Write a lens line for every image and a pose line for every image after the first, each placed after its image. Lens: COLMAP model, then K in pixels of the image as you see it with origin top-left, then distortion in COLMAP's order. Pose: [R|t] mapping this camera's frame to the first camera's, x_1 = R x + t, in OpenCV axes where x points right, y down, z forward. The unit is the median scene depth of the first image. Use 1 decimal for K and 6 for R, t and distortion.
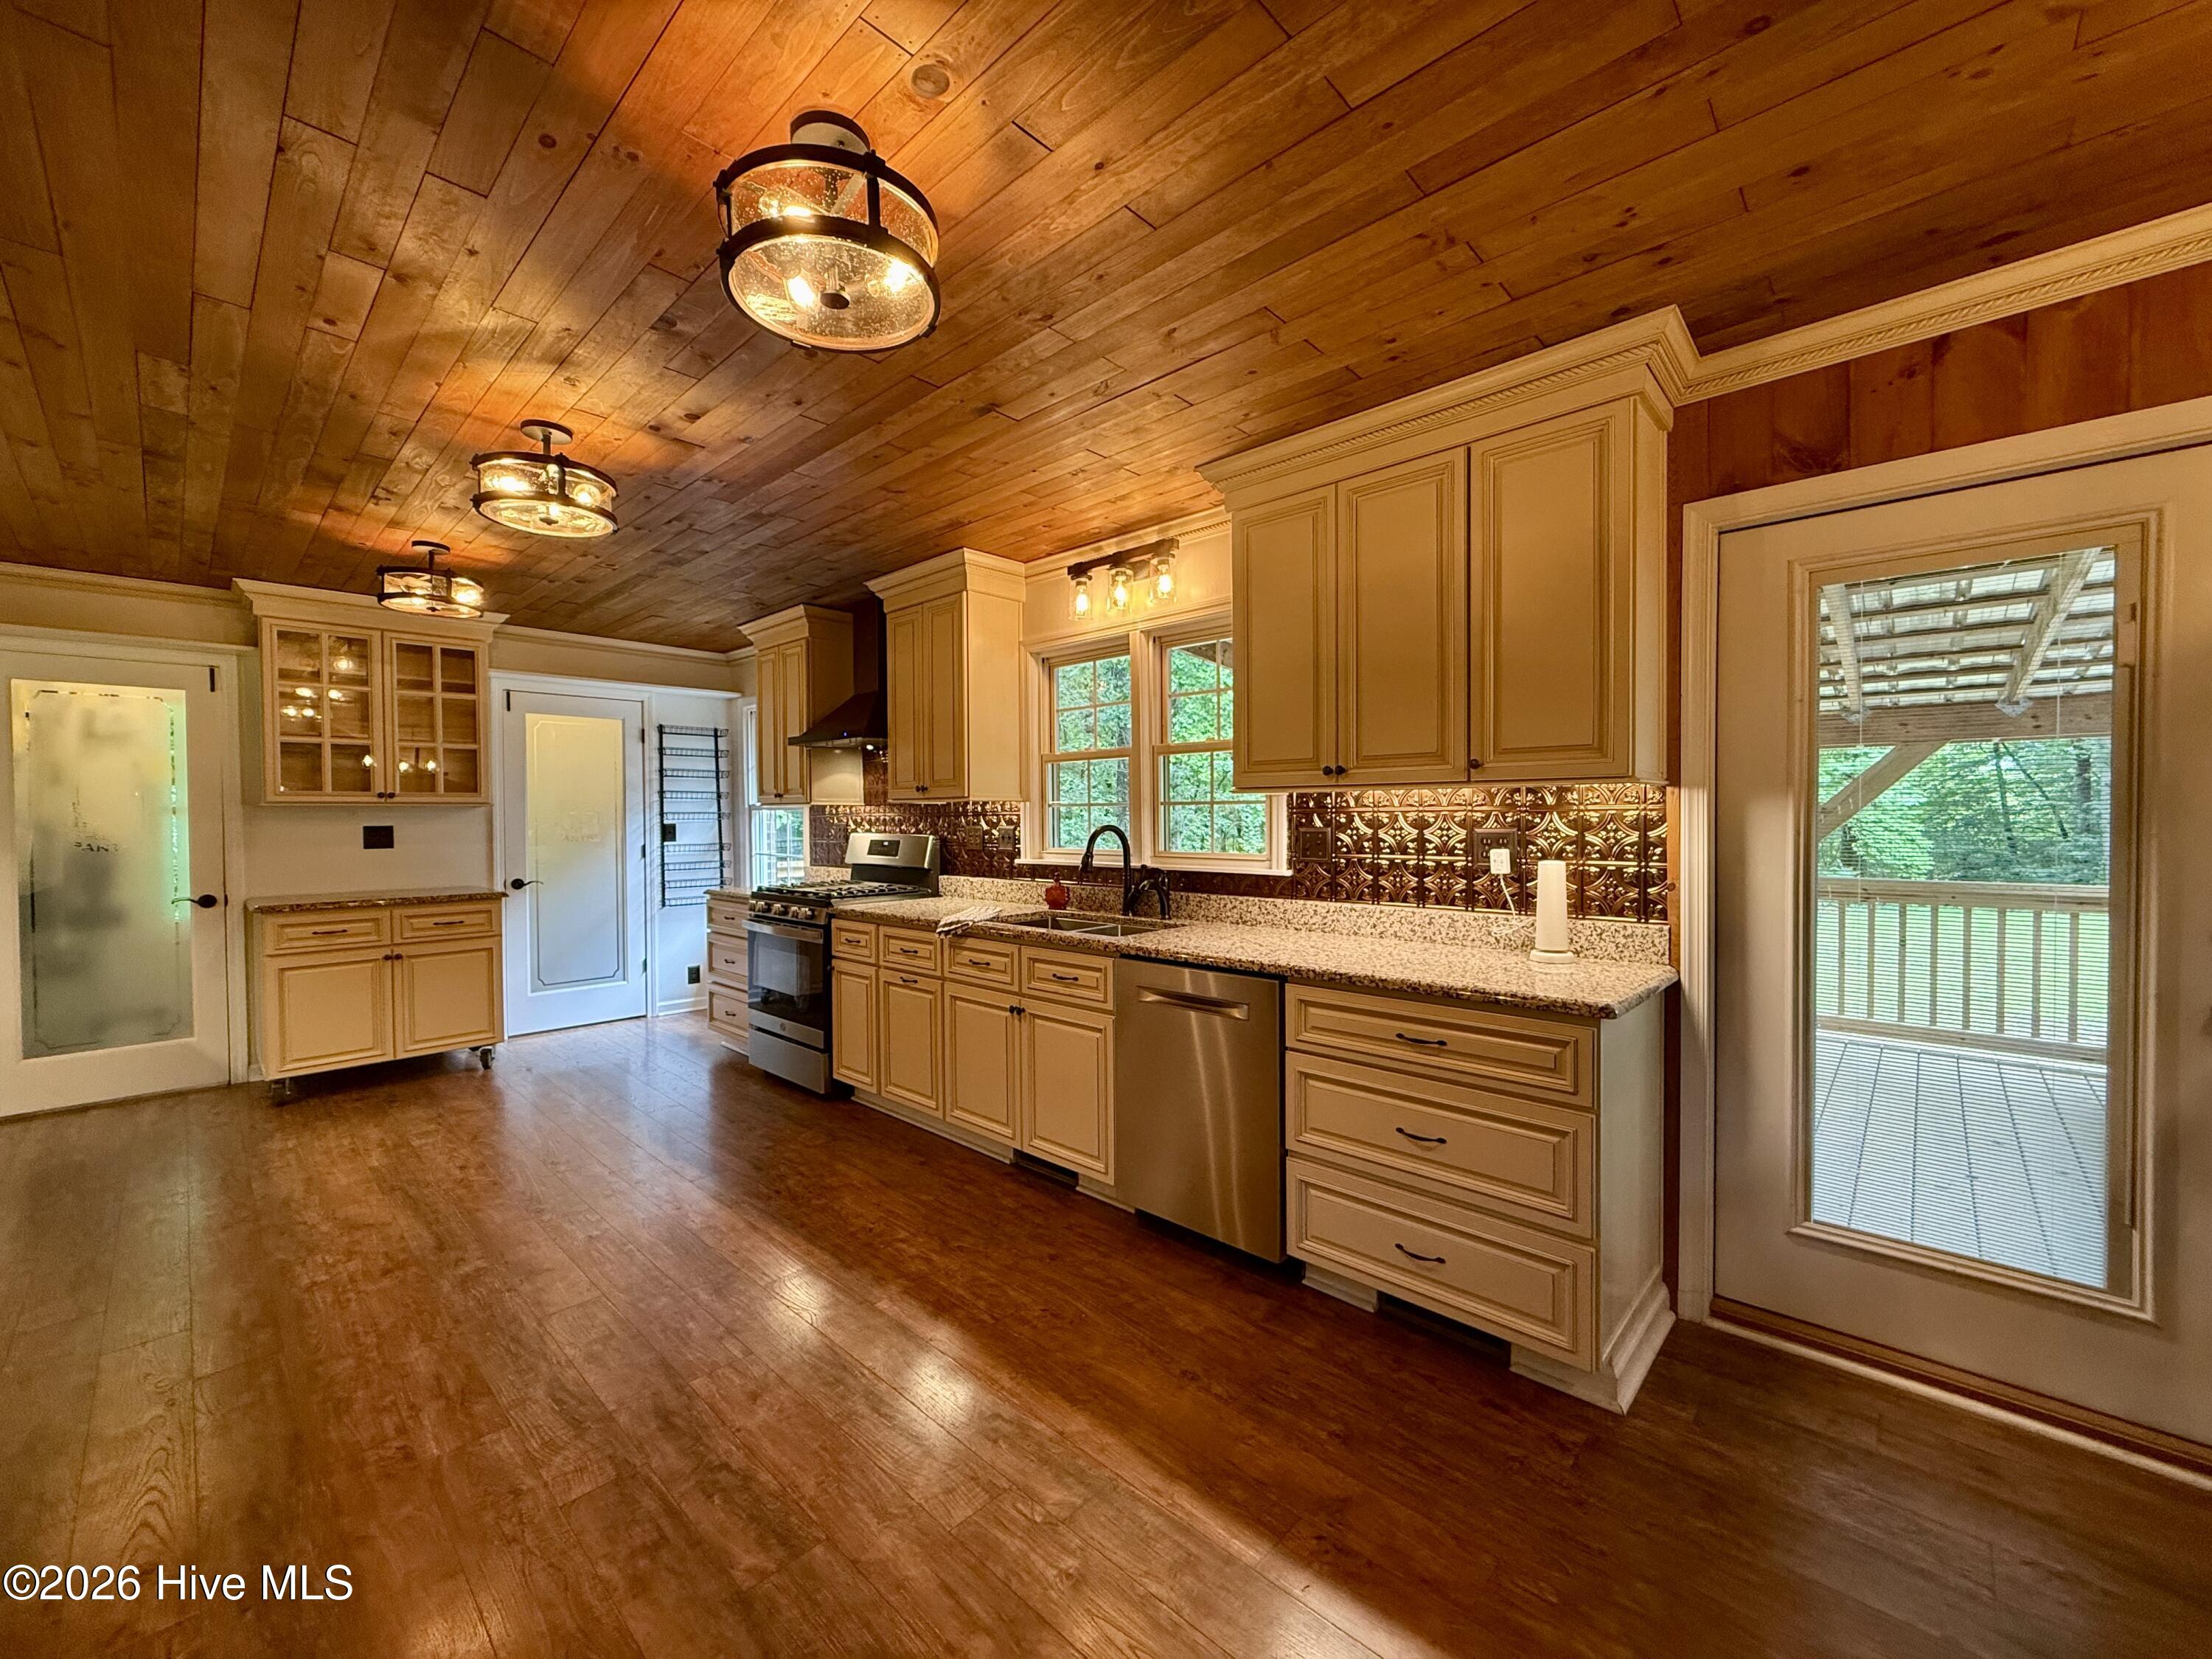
lens RADIAL K [[879.3, 0, 1101.1], [0, 879.3, 828.8], [0, 0, 1]] dist [-0.000855, 0.000511]
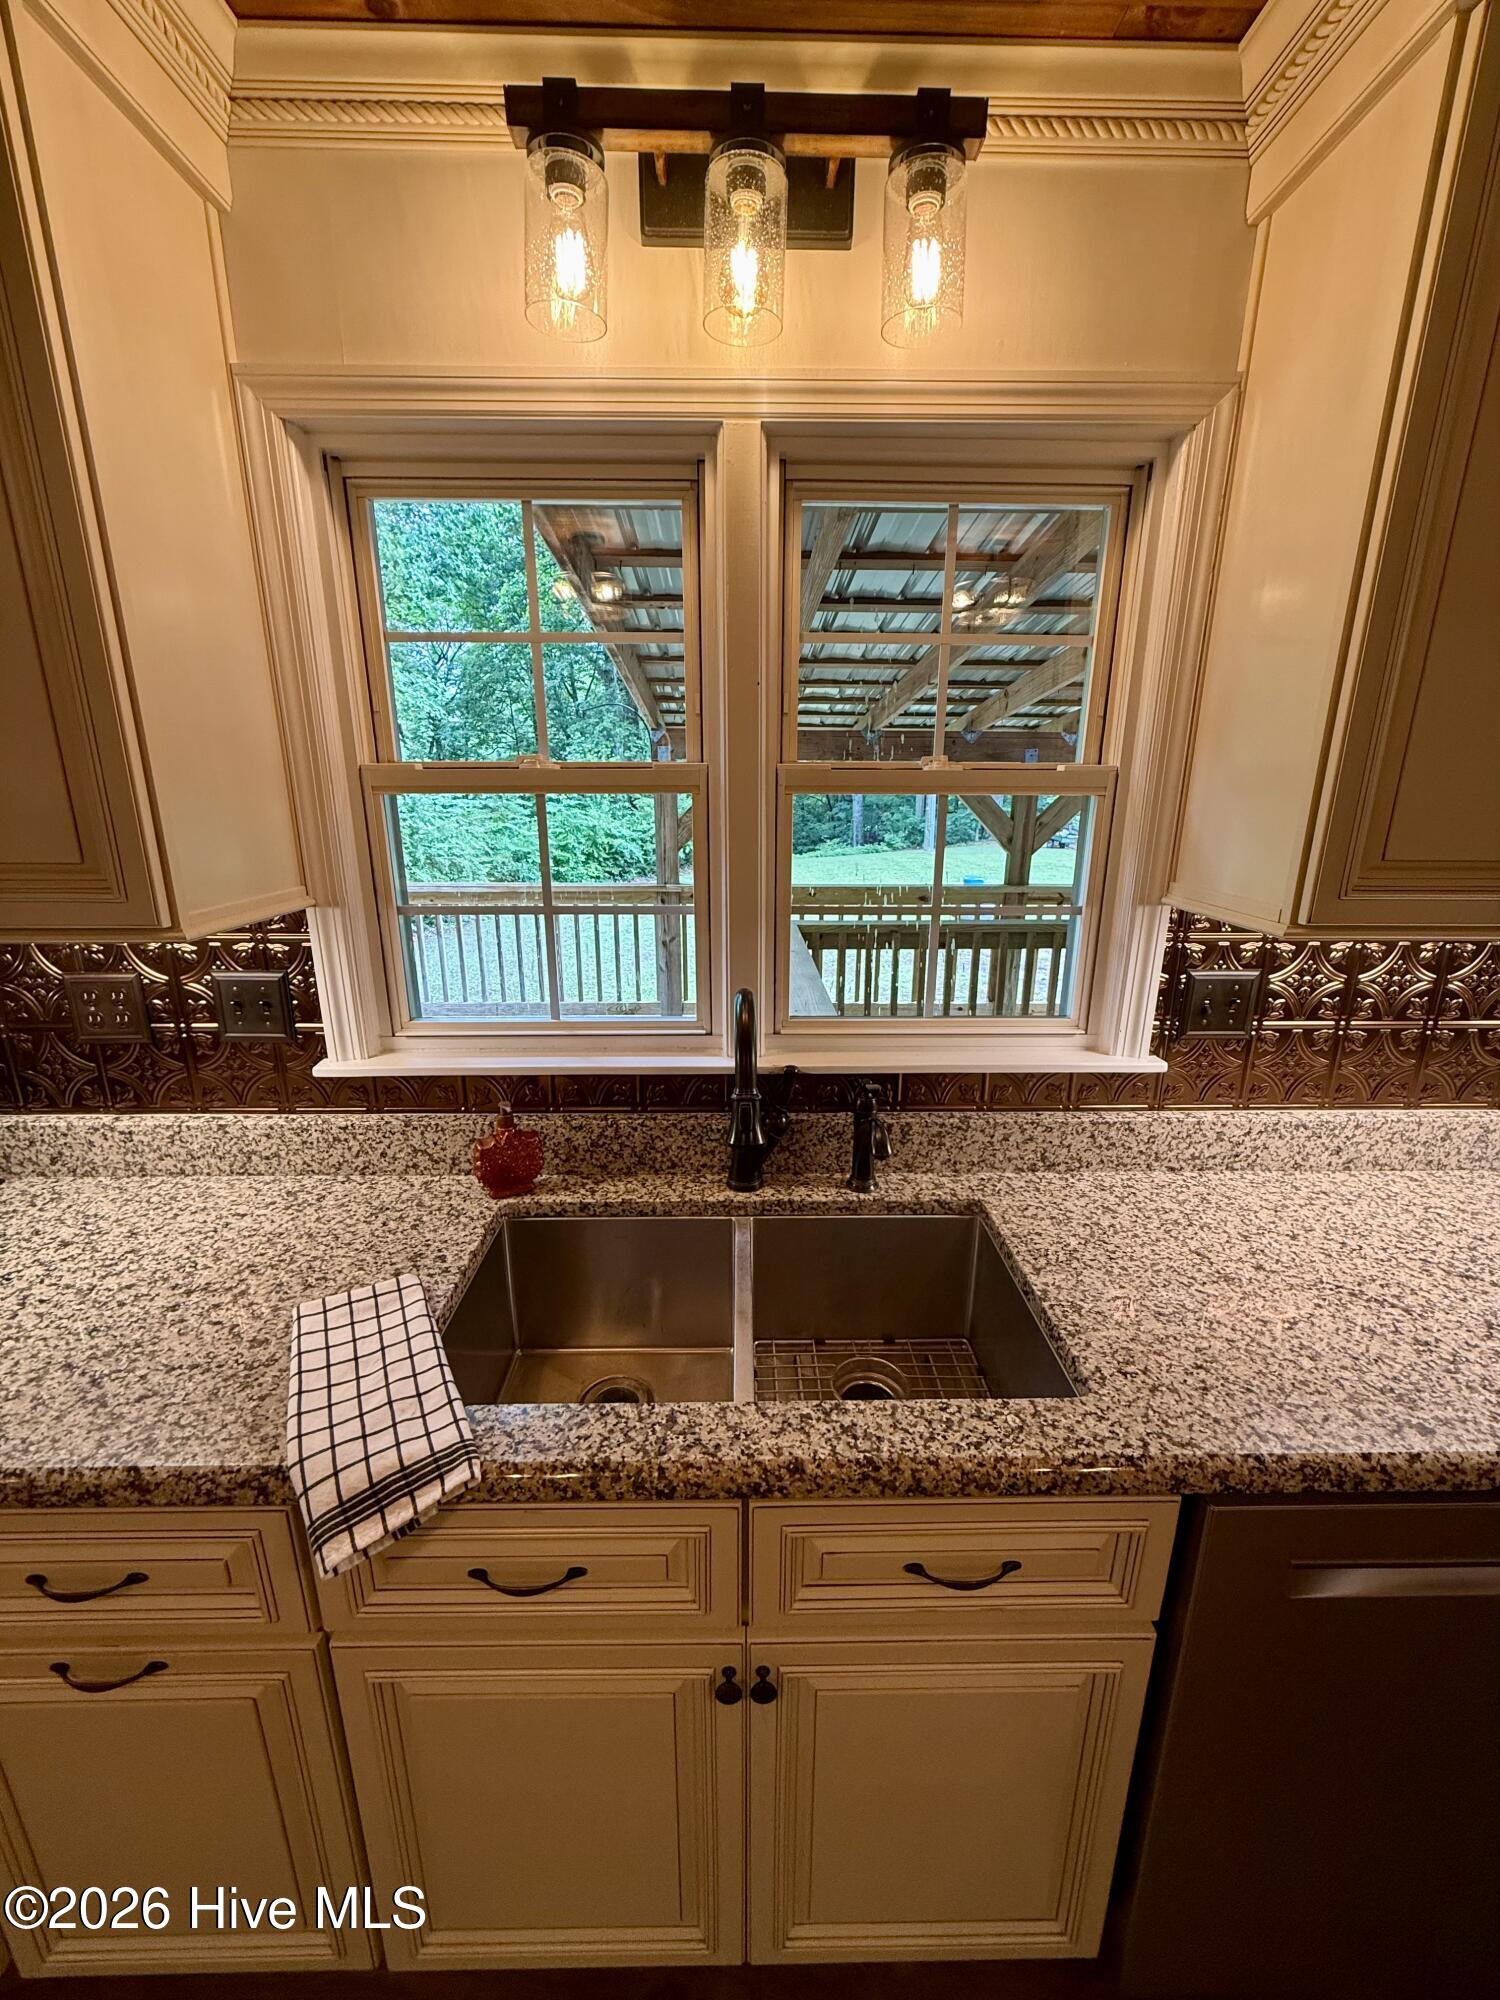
lens RADIAL K [[795.0, 0, 757.2], [0, 795.0, 994.6], [0, 0, 1]] dist [-0.000855, 0.000511]
pose [[0.714893, -0.182696, 0.674945, -0.203297], [0.002729, 0.965985, 0.258585, -0.086617], [-0.699229, -0.183019, 0.691074, 0.725114]]
